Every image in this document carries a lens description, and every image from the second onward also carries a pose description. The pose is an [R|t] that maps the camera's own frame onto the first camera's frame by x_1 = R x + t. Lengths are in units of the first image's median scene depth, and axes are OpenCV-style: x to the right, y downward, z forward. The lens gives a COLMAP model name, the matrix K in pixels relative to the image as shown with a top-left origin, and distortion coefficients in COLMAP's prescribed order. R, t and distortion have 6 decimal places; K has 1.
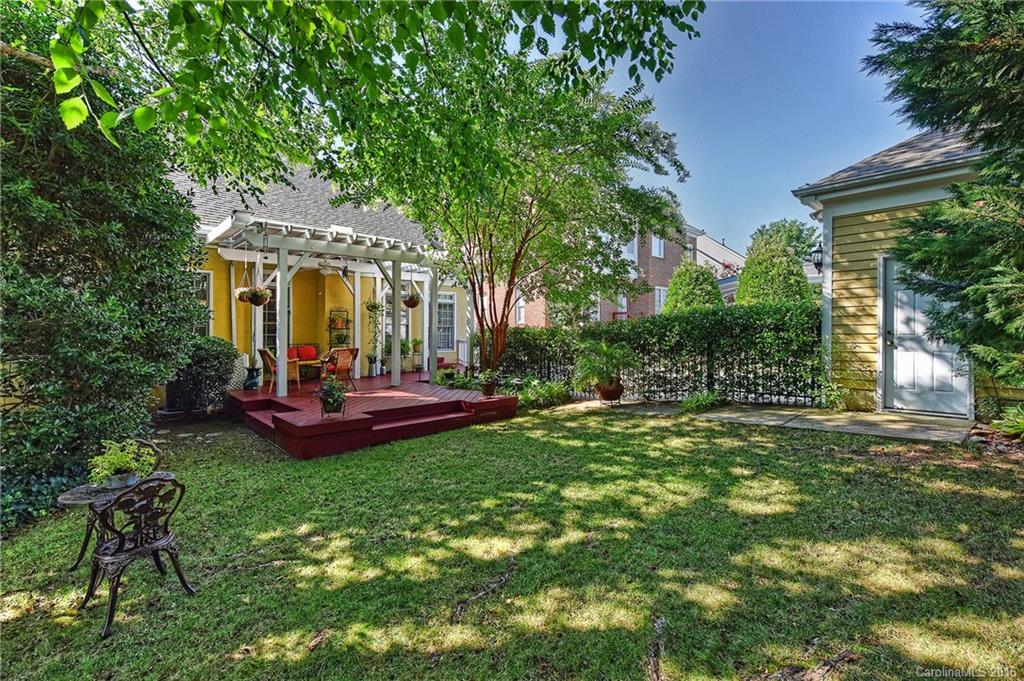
lens RADIAL K [[487.7, 0, 512.0], [0, 487.7, 340.5], [0, 0, 1]] dist [-0.000147, -0.000007]
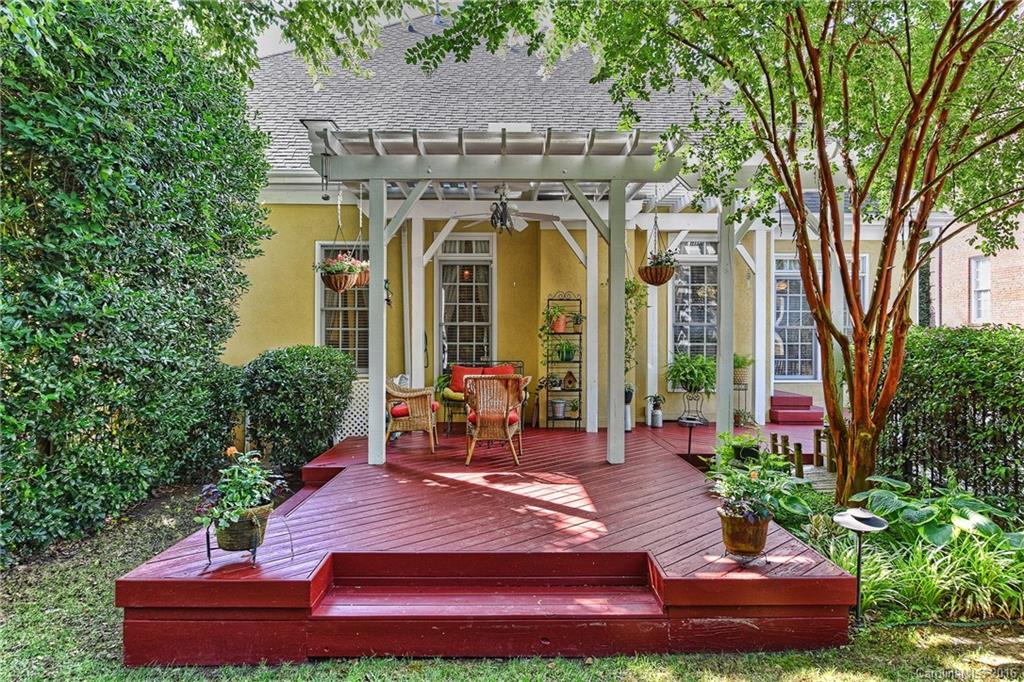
lens RADIAL K [[715.4, 0, 512.0], [0, 715.4, 341.0], [0, 0, 1]] dist [0.068215, 0.000023]
pose [[0.764611, 0.003972, -0.644479, 0.108921], [-0.005889, 0.999982, -0.000825, -0.017729], [0.644465, 0.004426, 0.764621, 0.441296]]
